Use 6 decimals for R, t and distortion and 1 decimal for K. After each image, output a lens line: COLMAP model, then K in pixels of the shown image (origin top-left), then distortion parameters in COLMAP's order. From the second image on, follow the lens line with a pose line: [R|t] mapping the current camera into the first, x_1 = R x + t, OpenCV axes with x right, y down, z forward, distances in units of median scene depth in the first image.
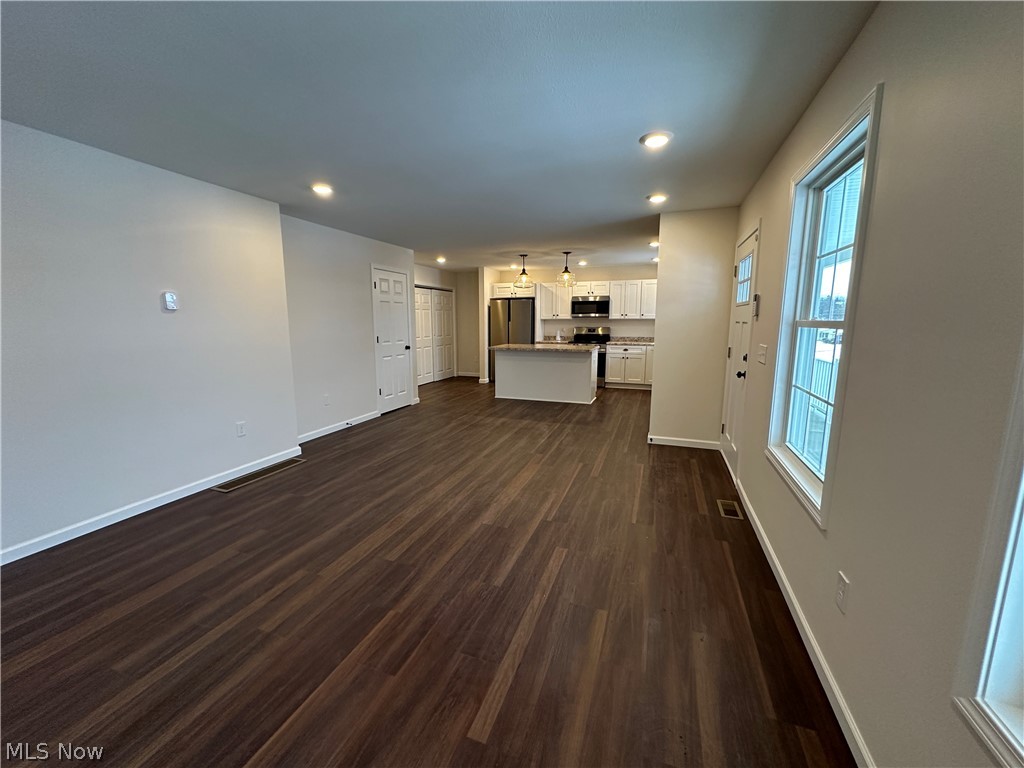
lens RADIAL K [[407.7, 0, 512.0], [0, 407.7, 384.0], [0, 0, 1]] dist [0.001722, 0.000232]
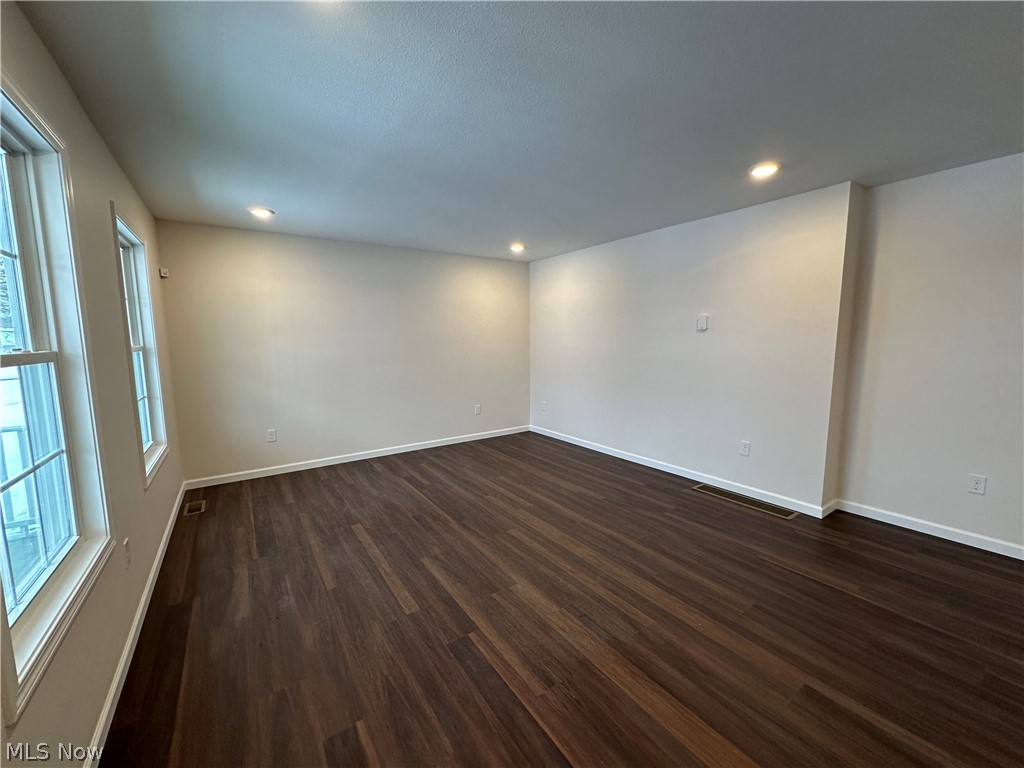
lens RADIAL K [[407.7, 0, 512.0], [0, 407.7, 384.0], [0, 0, 1]] dist [0.001722, 0.000232]
pose [[-0.579389, 0.102068, -0.808635, 0.576837], [-0.115386, 0.971864, 0.205346, -0.231476], [0.806842, 0.212280, -0.551310, 1.374441]]
